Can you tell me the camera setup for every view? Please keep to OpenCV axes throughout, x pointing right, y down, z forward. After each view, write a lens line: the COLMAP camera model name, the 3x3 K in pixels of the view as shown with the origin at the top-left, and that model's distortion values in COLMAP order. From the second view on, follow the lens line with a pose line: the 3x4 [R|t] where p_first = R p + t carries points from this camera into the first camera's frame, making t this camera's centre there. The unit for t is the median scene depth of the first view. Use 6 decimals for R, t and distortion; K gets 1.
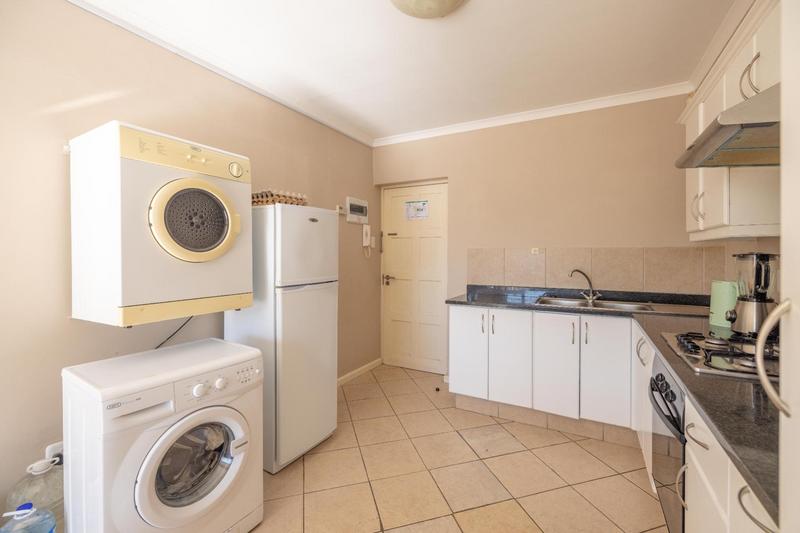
lens RADIAL K [[337.8, 0, 402.3], [0, 337.8, 258.6], [0, 0, 1]] dist [-0.000506, 0.000045]
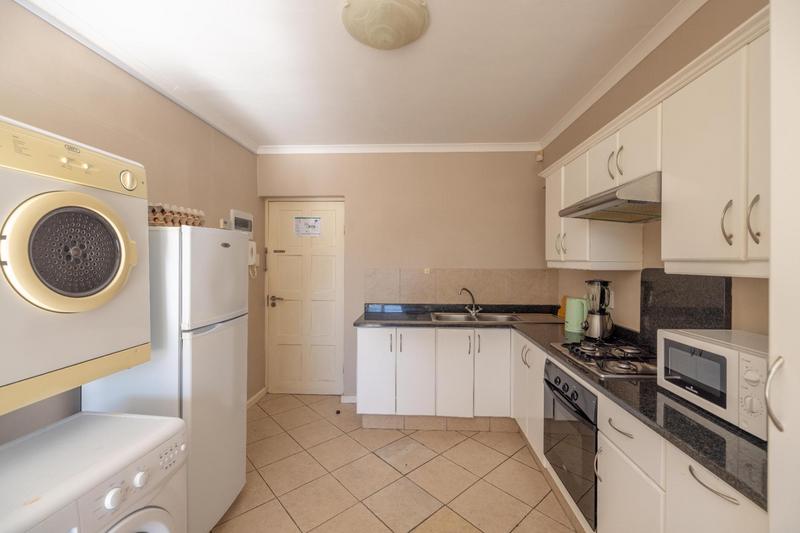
lens RADIAL K [[334.2, 0, 400.0], [0, 334.2, 266.5], [0, 0, 1]] dist [-0.000263, 0.000130]
pose [[0.904006, -0.006382, 0.427471, -0.197811], [0.004398, 0.999974, 0.005630, -0.055665], [-0.427496, -0.003210, 0.904011, 0.060292]]
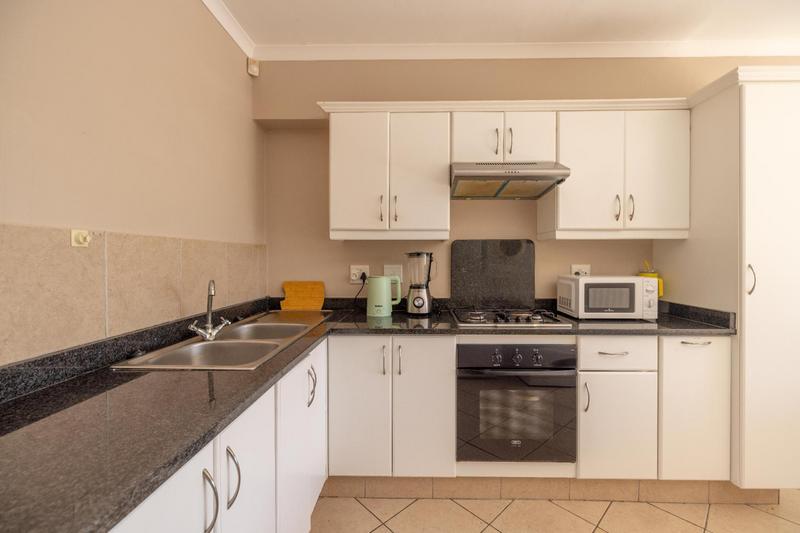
lens RADIAL K [[347.6, 0, 400.0], [0, 347.6, 266.5], [0, 0, 1]] dist [-0.000467, -0.000038]
pose [[-0.466388, -0.013153, 0.884482, -0.085682], [0.010430, 0.999738, 0.020367, 0.006699], [-0.884519, 0.018723, -0.466129, 1.126333]]
